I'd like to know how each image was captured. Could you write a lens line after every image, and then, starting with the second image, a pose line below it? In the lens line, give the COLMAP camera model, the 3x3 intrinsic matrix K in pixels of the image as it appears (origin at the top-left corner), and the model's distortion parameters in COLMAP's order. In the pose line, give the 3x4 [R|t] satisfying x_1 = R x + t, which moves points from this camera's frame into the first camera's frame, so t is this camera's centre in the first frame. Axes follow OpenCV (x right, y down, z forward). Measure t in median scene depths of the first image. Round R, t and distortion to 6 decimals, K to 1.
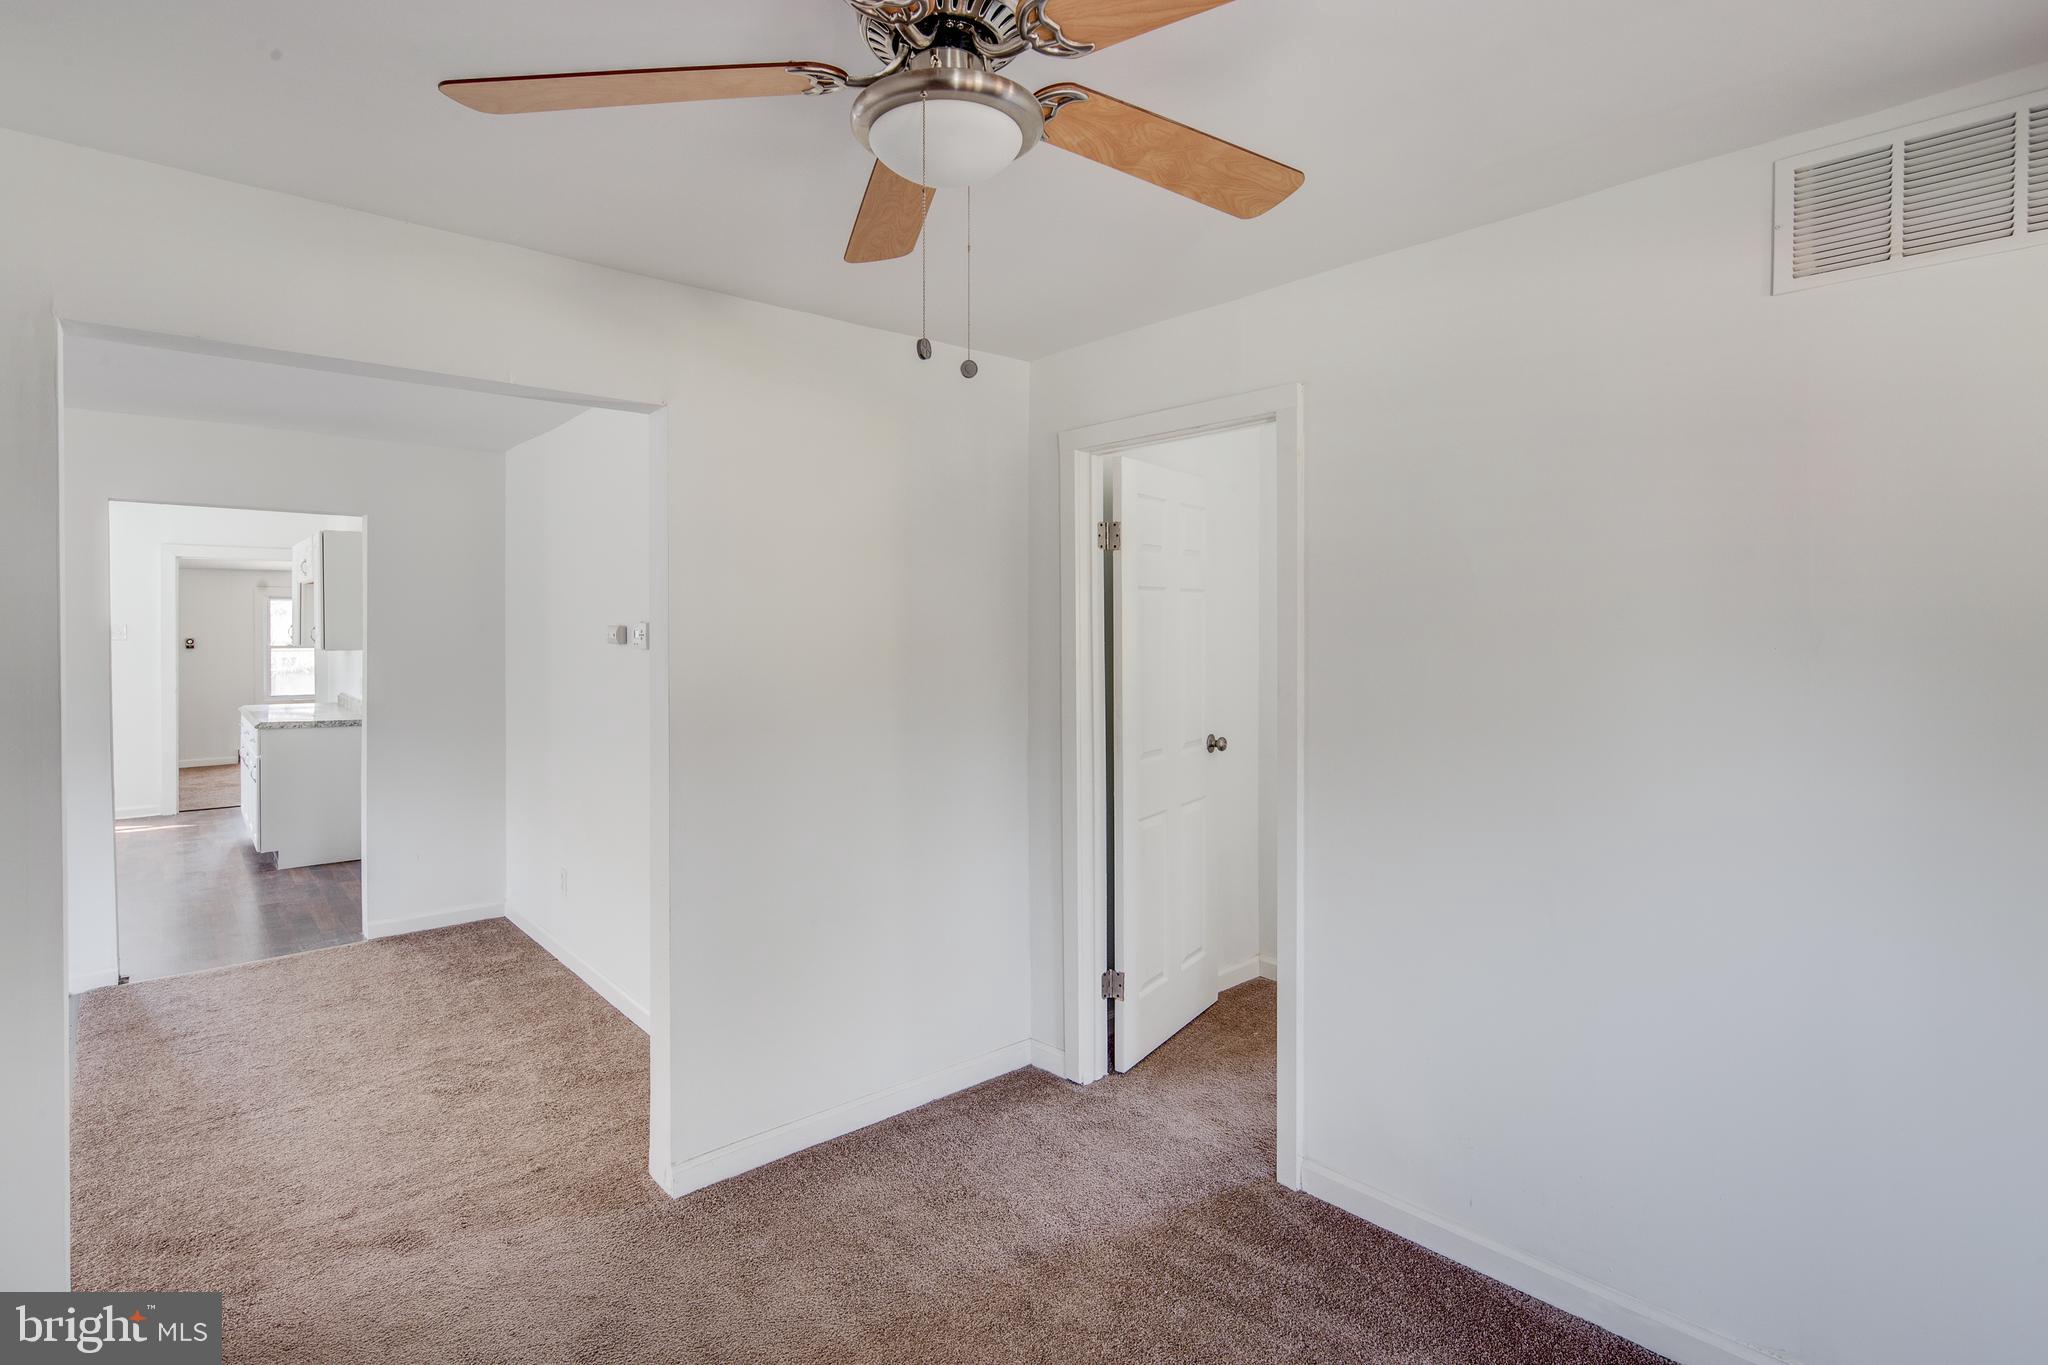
lens RADIAL K [[997.3, 0, 1024.3], [0, 997.3, 624.9], [0, 0, 1]] dist [0.002774, -0.000206]
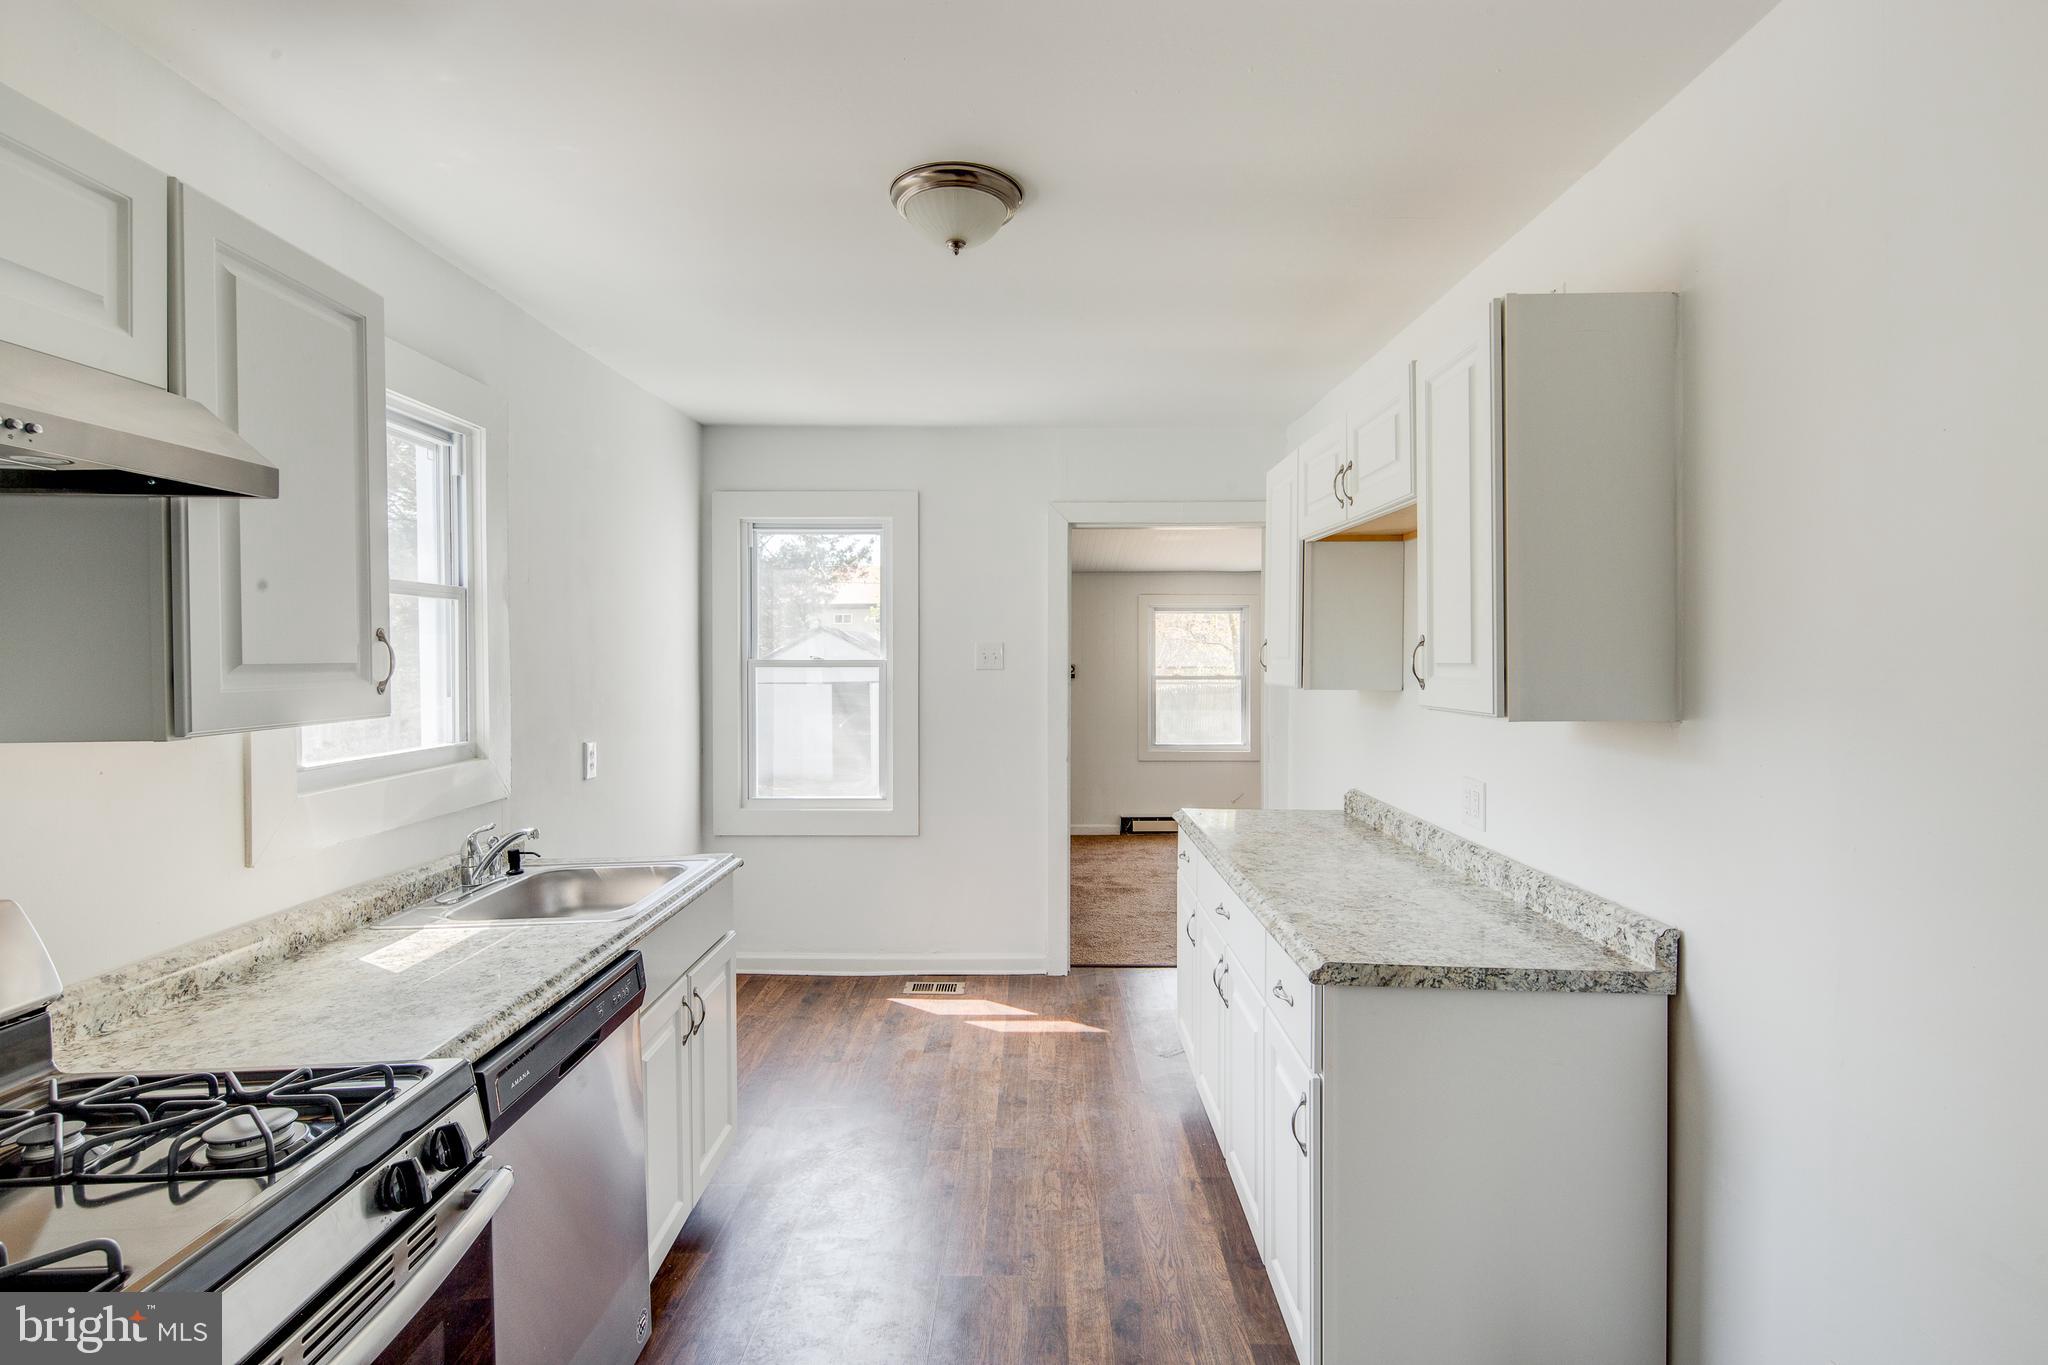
lens RADIAL K [[1028.0, 0, 1029.6], [0, 1028.0, 657.8], [0, 0, 1]] dist [0.000497, -0.000117]
pose [[0.745936, 0.006456, -0.665986, -0.630465], [0.000842, 0.999943, 0.010637, 0.005451], [0.666017, -0.008495, 0.745888, 0.719543]]
